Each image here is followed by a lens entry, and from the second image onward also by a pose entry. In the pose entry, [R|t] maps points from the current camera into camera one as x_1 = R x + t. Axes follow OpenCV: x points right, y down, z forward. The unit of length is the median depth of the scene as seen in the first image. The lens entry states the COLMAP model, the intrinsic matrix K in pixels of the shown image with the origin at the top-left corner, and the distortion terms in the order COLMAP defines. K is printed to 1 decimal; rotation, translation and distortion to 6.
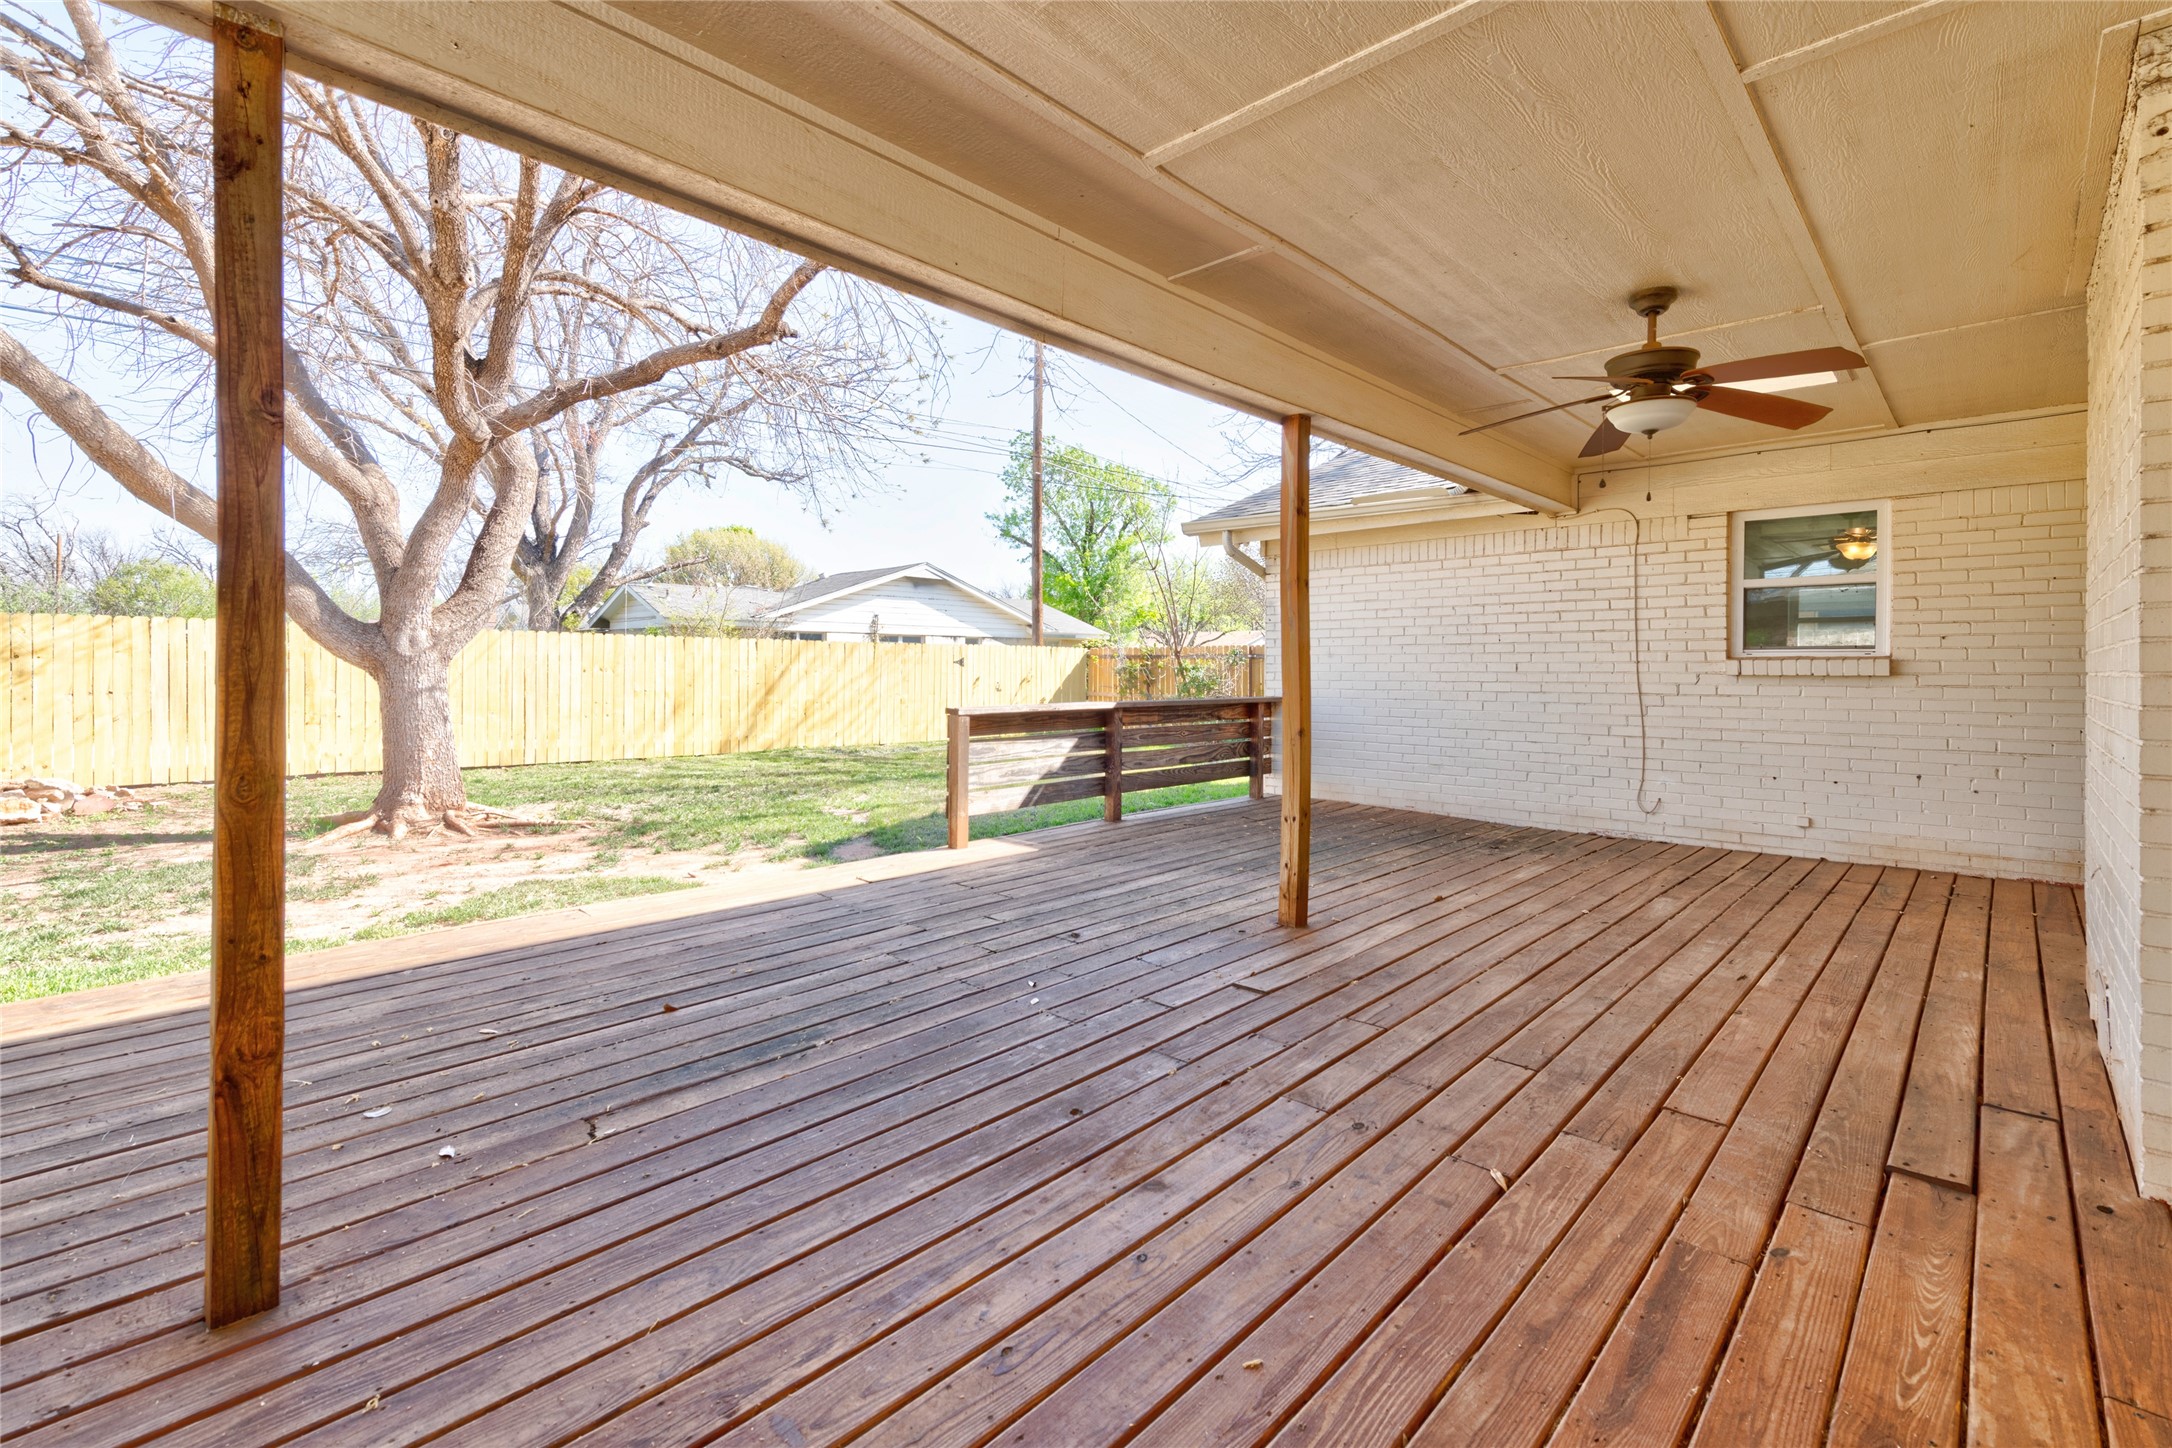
lens RADIAL K [[955.5, 0, 1087.6], [0, 955.5, 674.9], [0, 0, 1]] dist [0.016107, -0.004367]
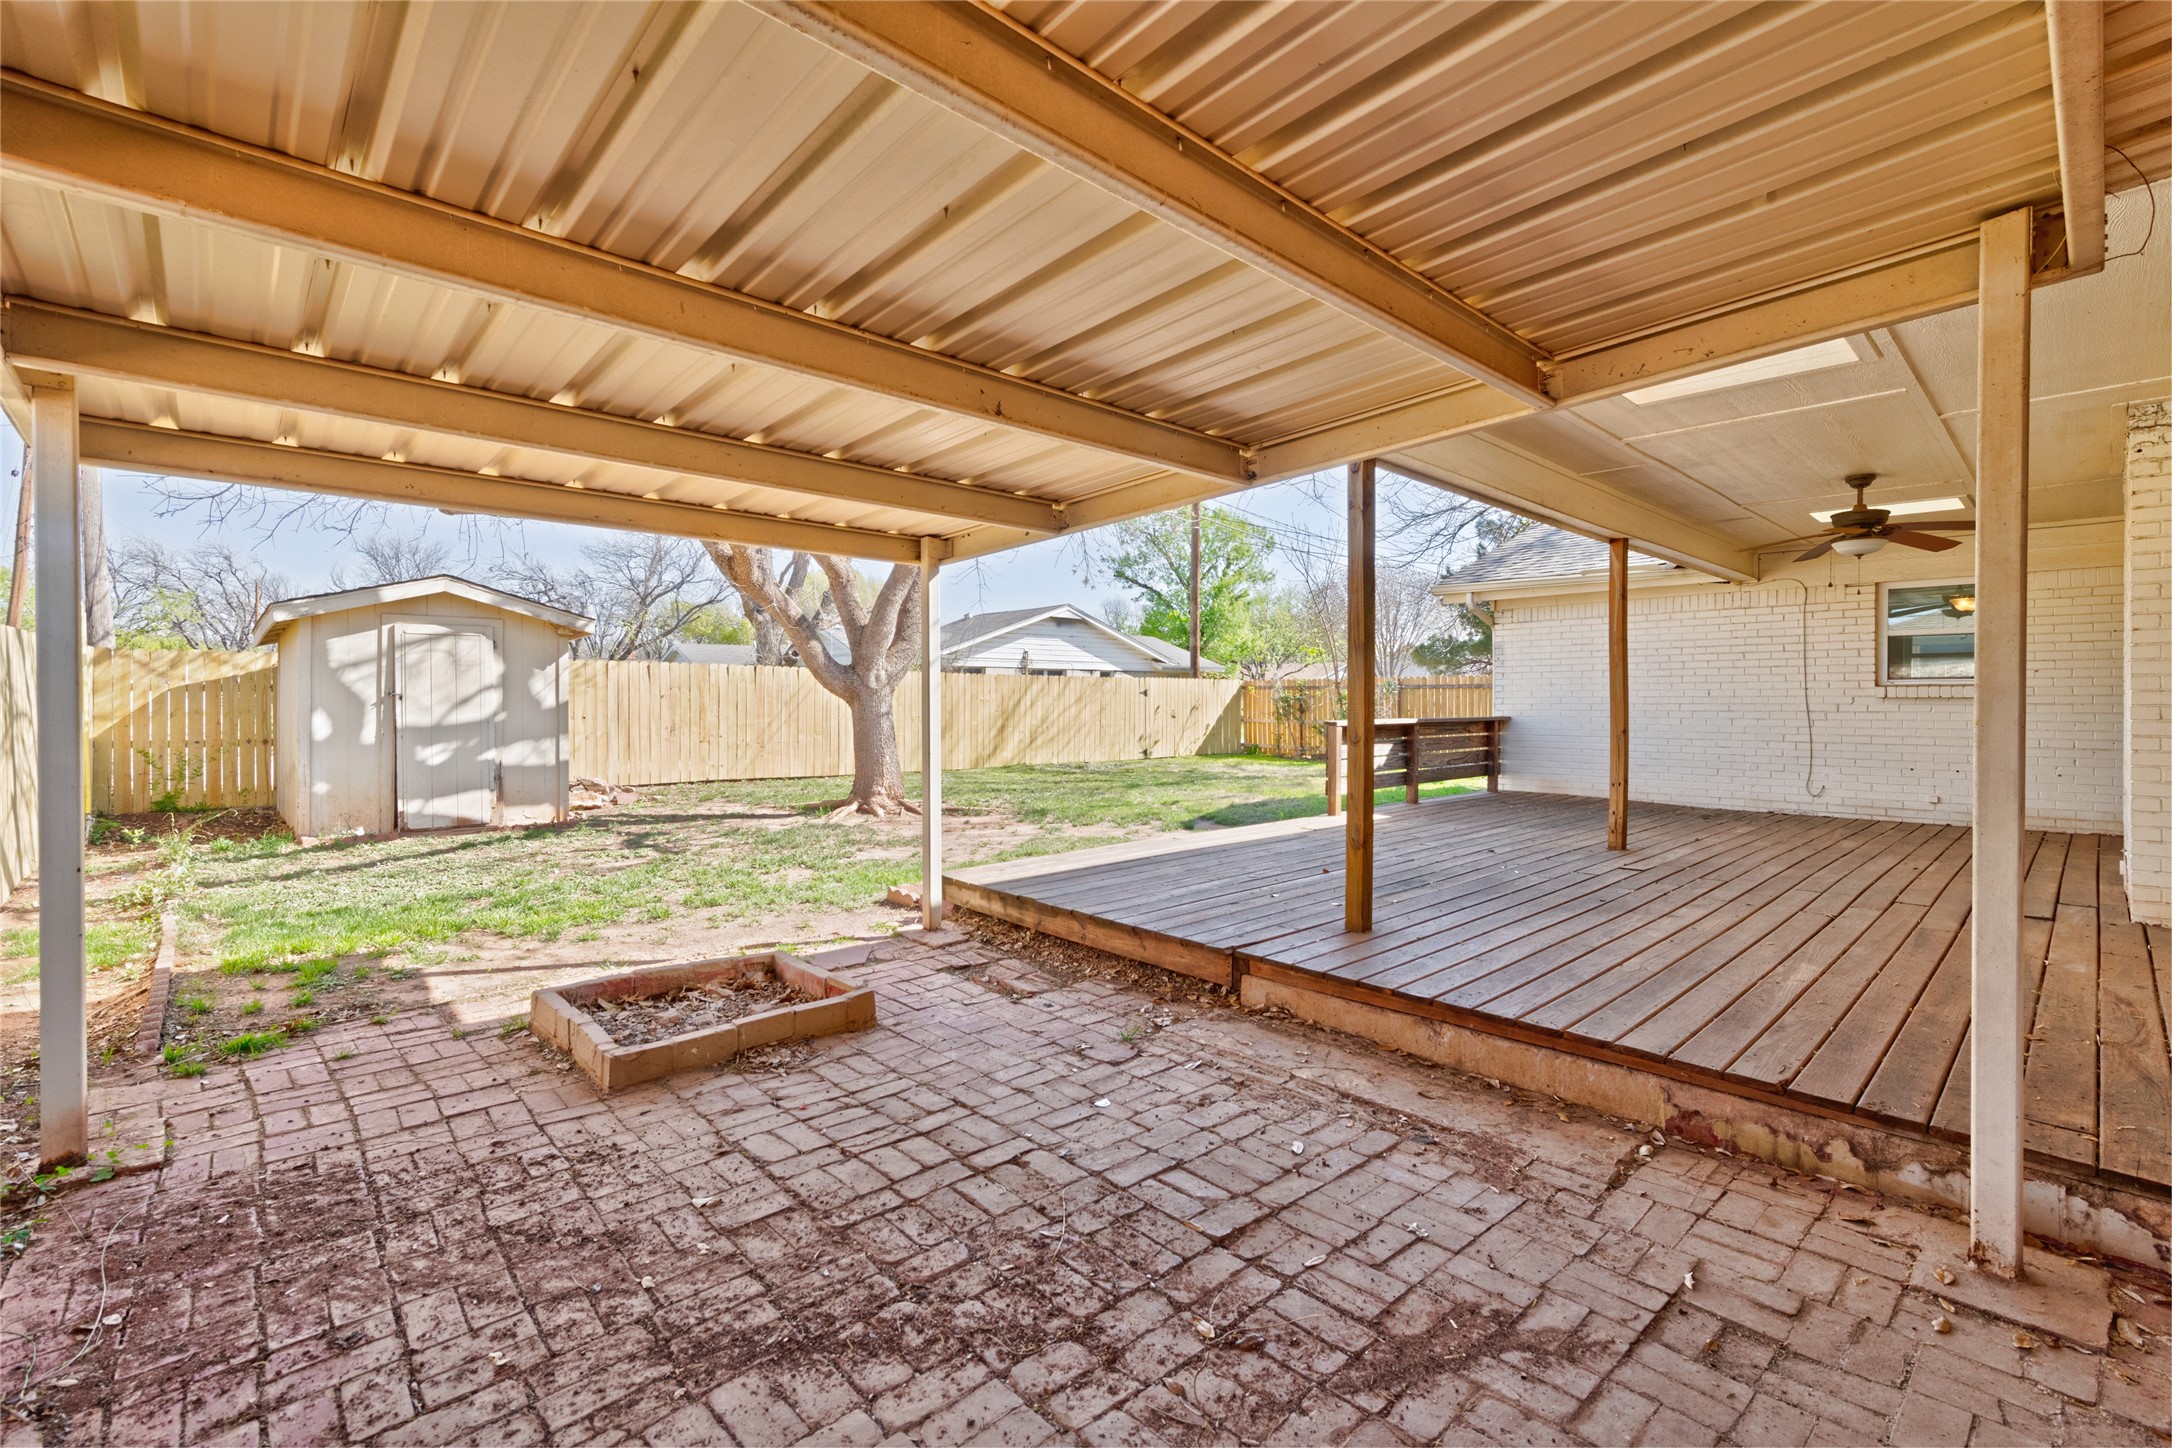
lens RADIAL K [[955.5, 0, 1078.9], [0, 955.5, 705.8], [0, 0, 1]] dist [0.016107, -0.004367]
pose [[0.998579, -0.003391, -0.053177, -0.338440], [0.003330, 0.999994, -0.001234, 0.008109], [0.053181, 0.001055, 0.998584, -0.377436]]
